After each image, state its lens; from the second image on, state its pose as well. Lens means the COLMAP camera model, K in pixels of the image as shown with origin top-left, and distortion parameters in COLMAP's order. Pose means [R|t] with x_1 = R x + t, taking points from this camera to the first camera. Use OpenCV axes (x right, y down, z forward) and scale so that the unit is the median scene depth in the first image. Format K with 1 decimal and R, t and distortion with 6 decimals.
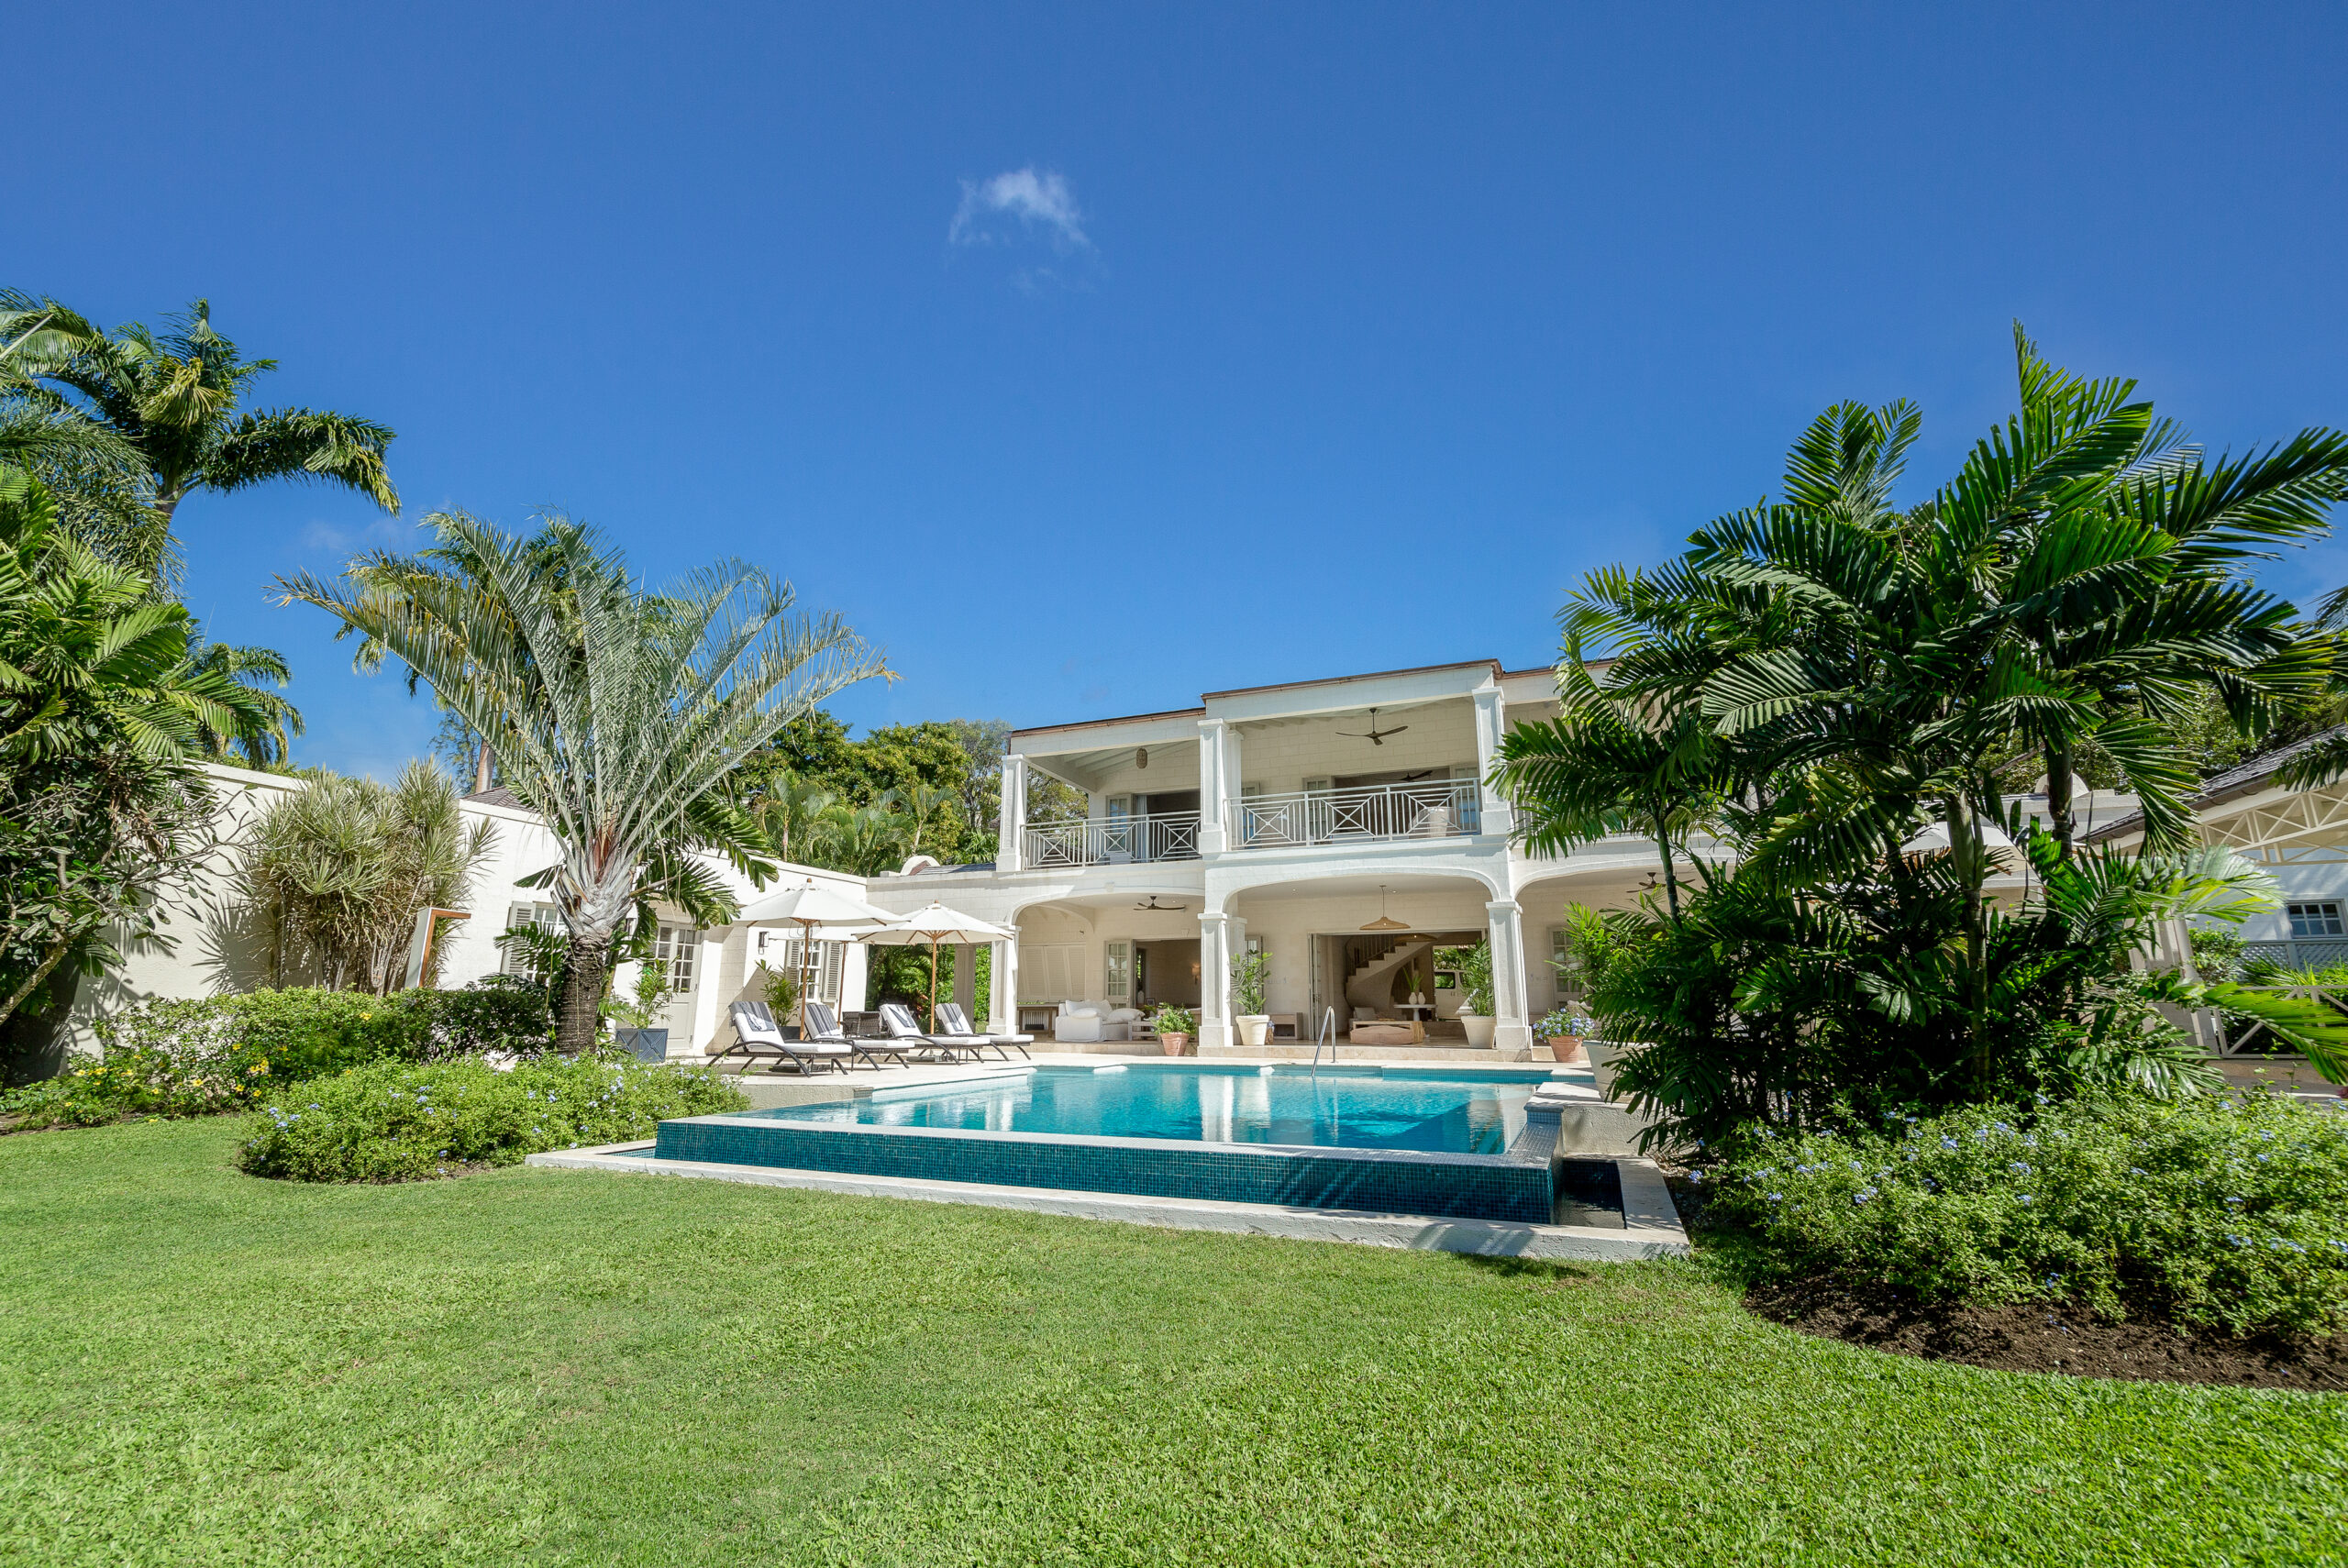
lens RADIAL K [[962.1, 0, 1173.8], [0, 962.1, 790.6], [0, 0, 1]] dist [0.000789, -0.006964]
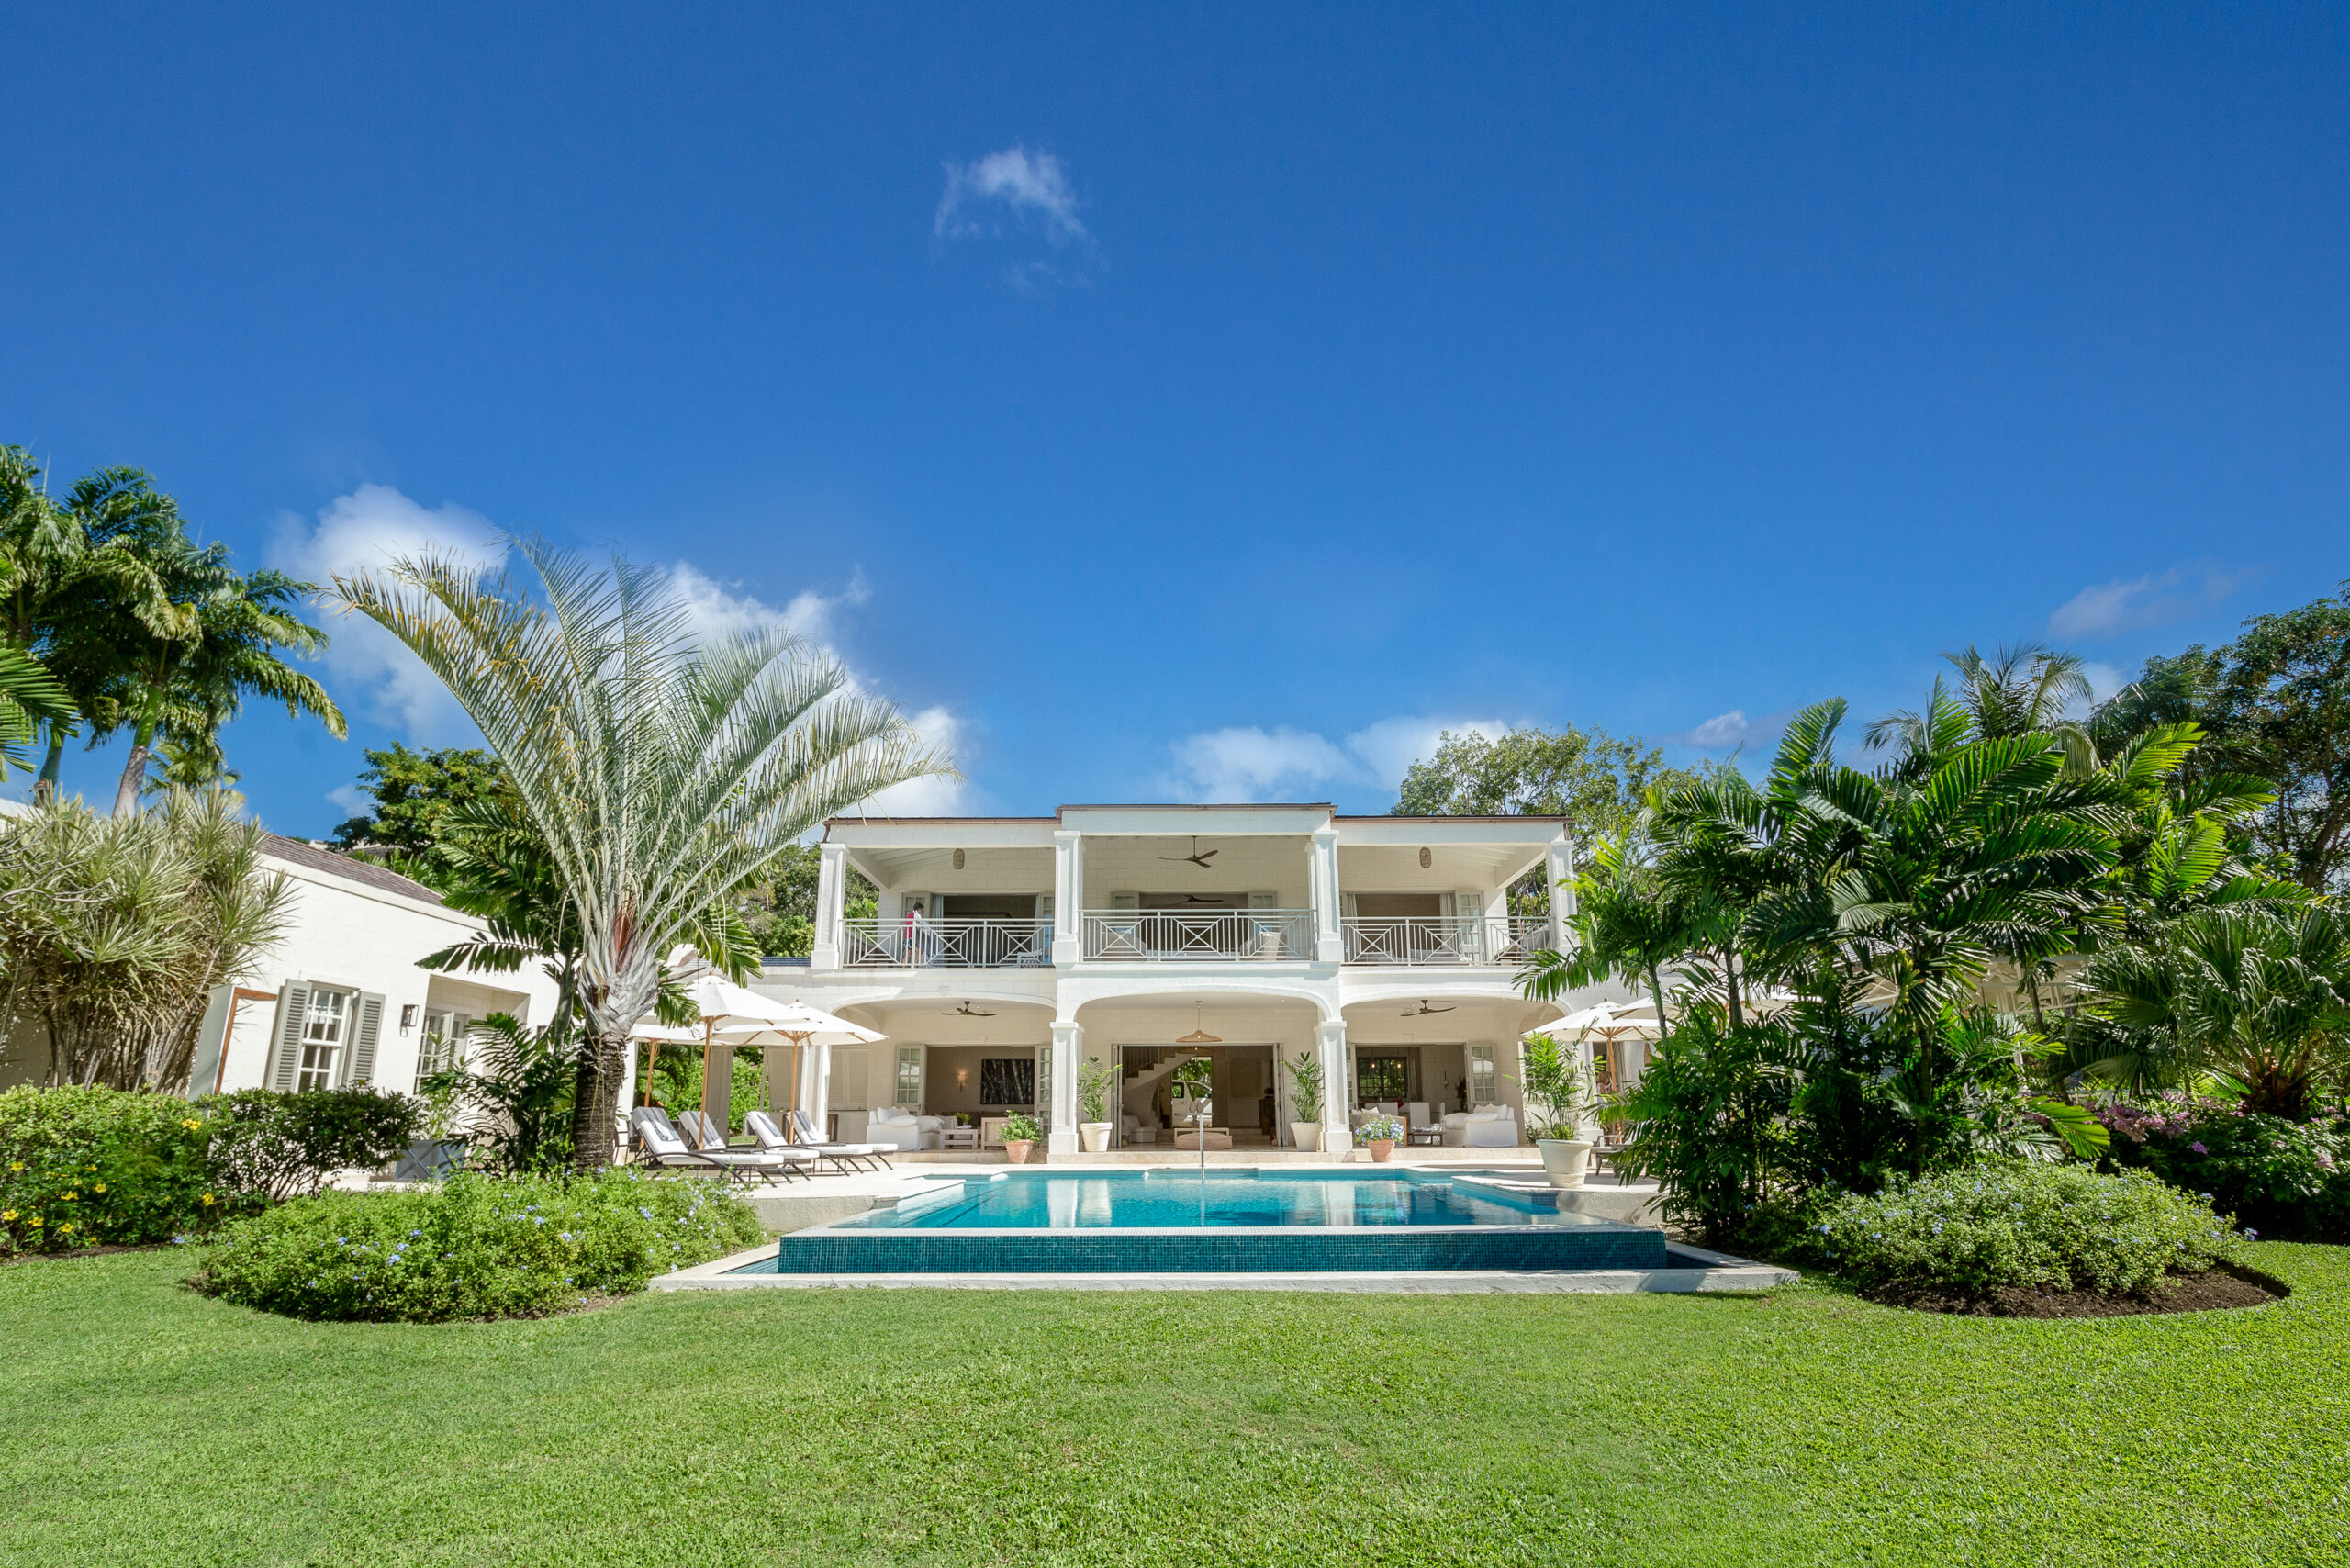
lens RADIAL K [[991.4, 0, 1174.4], [0, 991.4, 895.3], [0, 0, 1]] dist [-0.015287, 0.000059]
pose [[0.928319, 0.079236, 0.363244, -0.250230], [-0.079942, 0.996713, -0.013114, -0.001432], [-0.363089, -0.016864, 0.931602, -0.011830]]
